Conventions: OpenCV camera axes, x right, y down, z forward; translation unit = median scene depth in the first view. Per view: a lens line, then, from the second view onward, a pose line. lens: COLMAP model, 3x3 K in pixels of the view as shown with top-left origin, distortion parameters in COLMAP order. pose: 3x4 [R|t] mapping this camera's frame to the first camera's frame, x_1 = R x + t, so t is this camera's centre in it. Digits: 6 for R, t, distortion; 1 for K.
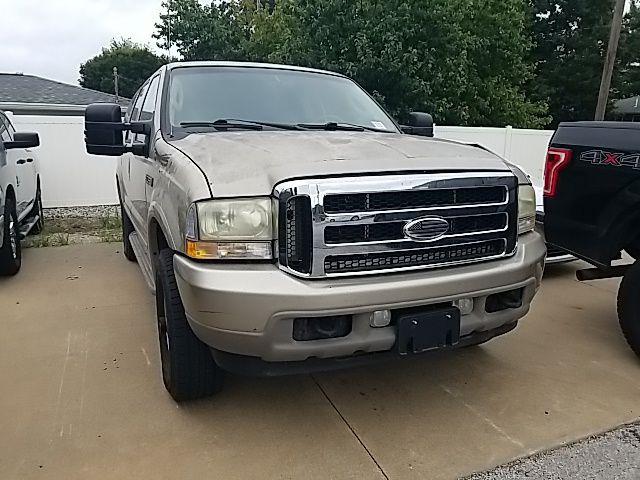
lens RADIAL K [[510.9, 0, 307.2], [0, 510.9, 180.0], [0, 0, 1]] dist [0.033968, -0.054411]
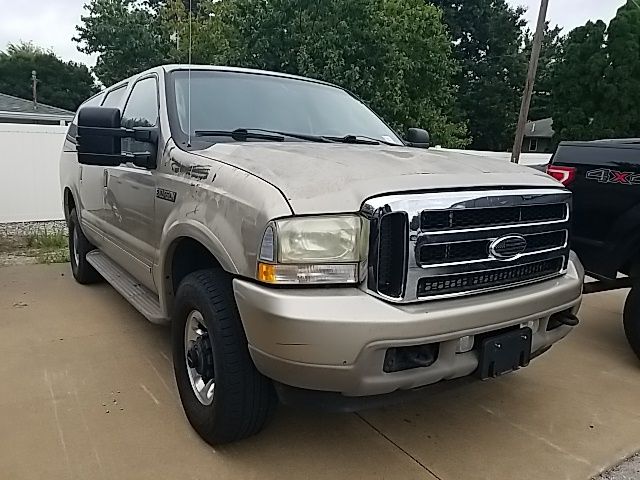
lens RADIAL K [[510.9, 0, 316.9], [0, 510.9, 196.1], [0, 0, 1]] dist [0.033968, -0.054411]
pose [[0.983676, 0.005671, 0.179859, -0.199031], [-0.005670, 0.999984, -0.000518, 0.001484], [-0.179859, -0.000510, 0.983692, 0.081875]]
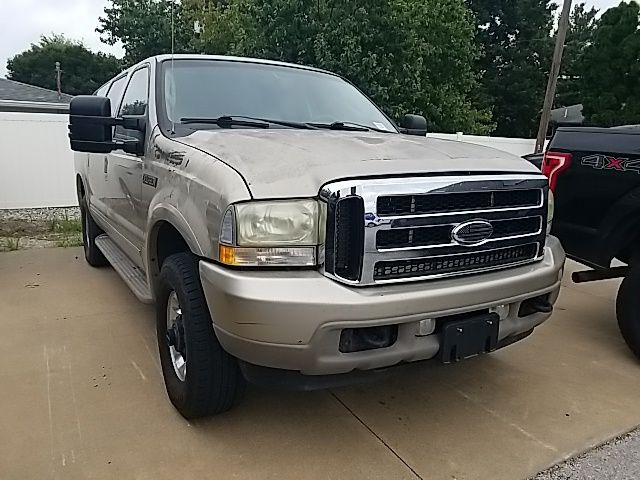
lens RADIAL K [[510.9, 0, 307.1], [0, 510.9, 194.1], [0, 0, 1]] dist [0.033968, -0.054411]
pose [[0.993758, 0.005828, 0.111405, -0.124076], [-0.008004, 0.999786, 0.019089, 0.004980], [-0.111270, -0.019861, 0.993592, 0.054849]]
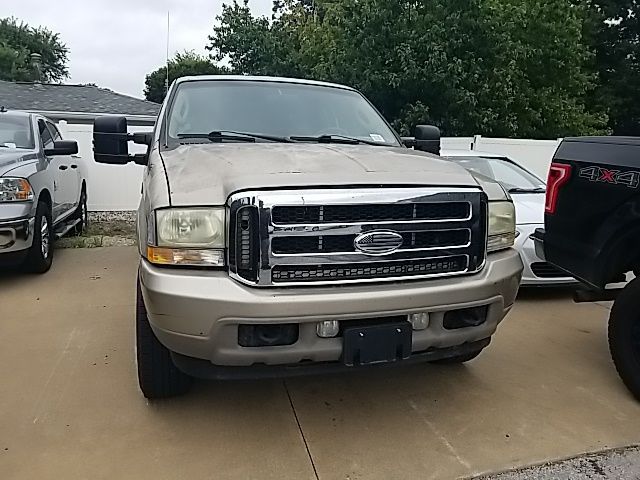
lens RADIAL K [[510.9, 0, 306.5], [0, 510.9, 181.9], [0, 0, 1]] dist [0.033968, -0.054411]
pose [[0.993639, 0.020041, -0.110816, 0.137627], [-0.021685, 0.999672, -0.013647, -0.004794], [0.110506, 0.015963, 0.993747, -0.013337]]
